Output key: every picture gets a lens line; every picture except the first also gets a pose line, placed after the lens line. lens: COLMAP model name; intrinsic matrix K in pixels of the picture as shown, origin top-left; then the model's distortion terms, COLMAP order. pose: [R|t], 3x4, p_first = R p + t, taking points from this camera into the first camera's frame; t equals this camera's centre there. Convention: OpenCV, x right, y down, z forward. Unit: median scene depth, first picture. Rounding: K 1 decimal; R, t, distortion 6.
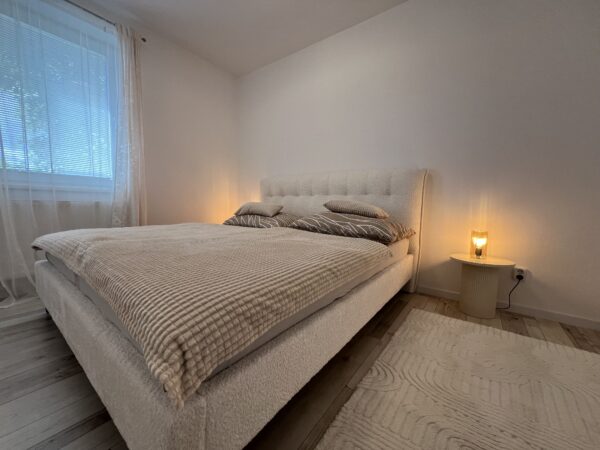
lens RADIAL K [[238.0, 0, 300.0], [0, 238.0, 225.0], [0, 0, 1]] dist [0.000082, 0.000134]
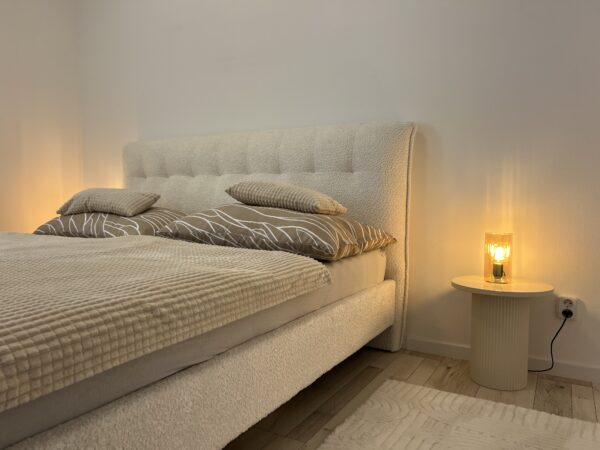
lens RADIAL K [[449.8, 0, 300.0], [0, 449.8, 225.0], [0, 0, 1]] dist [0.014712, -0.007087]
pose [[0.992134, -0.019815, 0.123602, 0.154283], [0.022538, 0.999532, -0.020666, 0.016320], [-0.123135, 0.023289, 0.992117, 0.003993]]
